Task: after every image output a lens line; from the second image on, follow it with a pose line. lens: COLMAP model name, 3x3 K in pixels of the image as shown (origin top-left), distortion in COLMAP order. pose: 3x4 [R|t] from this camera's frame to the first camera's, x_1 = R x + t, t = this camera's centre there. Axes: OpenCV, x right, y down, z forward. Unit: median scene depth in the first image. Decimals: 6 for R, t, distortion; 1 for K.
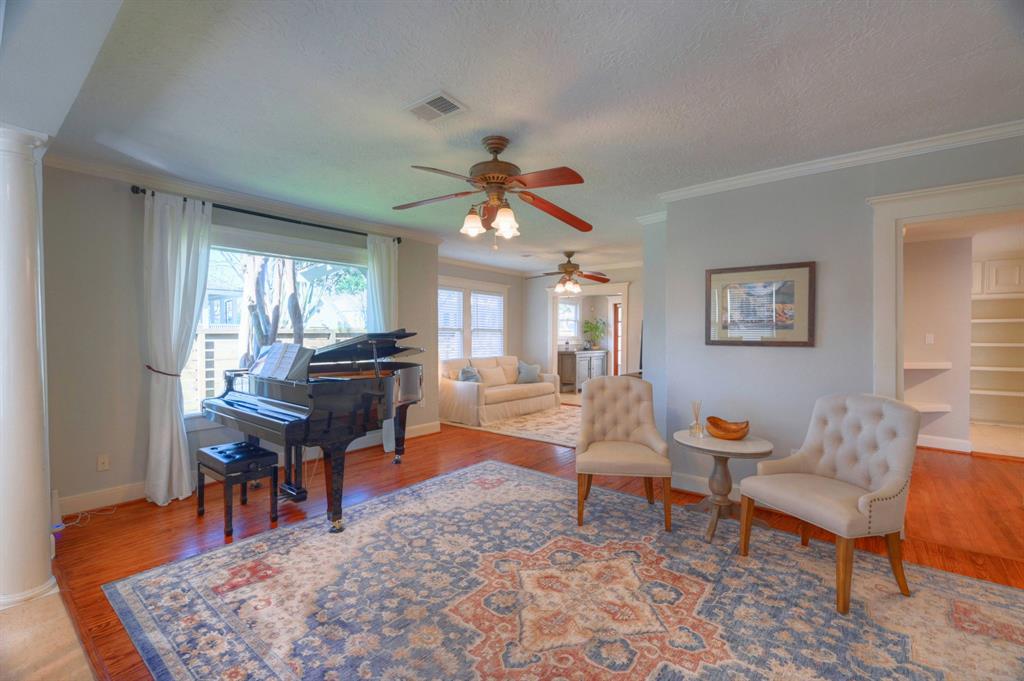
lens RADIAL K [[456.0, 0, 512.0], [0, 456.0, 340.5], [0, 0, 1]] dist [0.002289, 0.000026]
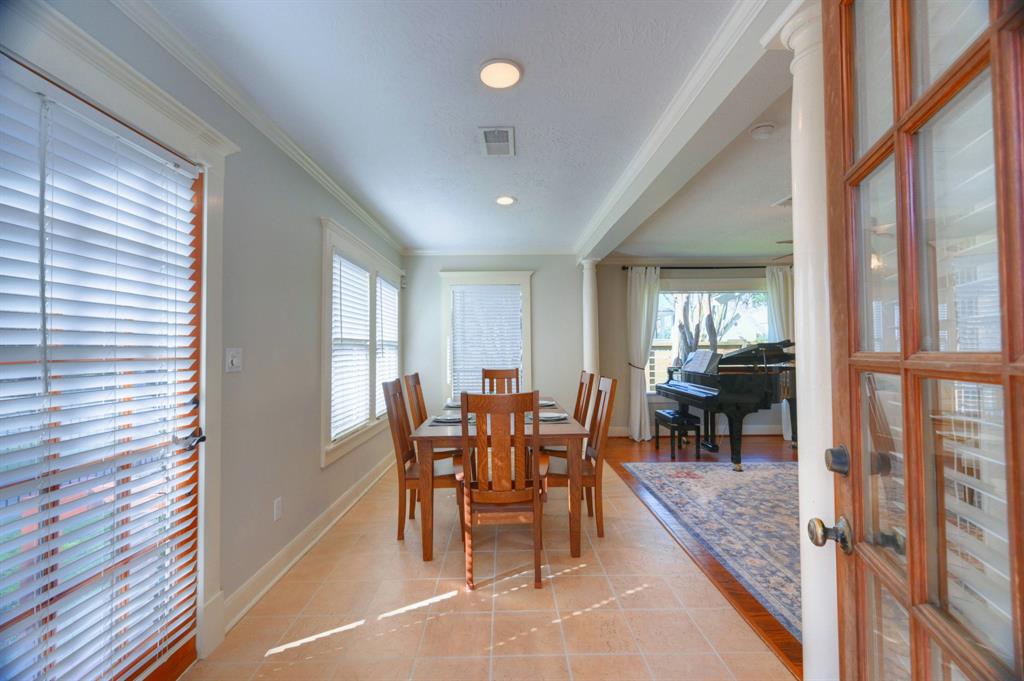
lens RADIAL K [[422.5, 0, 512.0], [0, 422.5, 340.5], [0, 0, 1]] dist [0.002026, 0.000142]
pose [[0.630764, -0.020293, -0.775709, 0.221823], [-0.002652, 0.999596, -0.028307, 0.015191], [0.775970, 0.019912, 0.630456, -0.441462]]
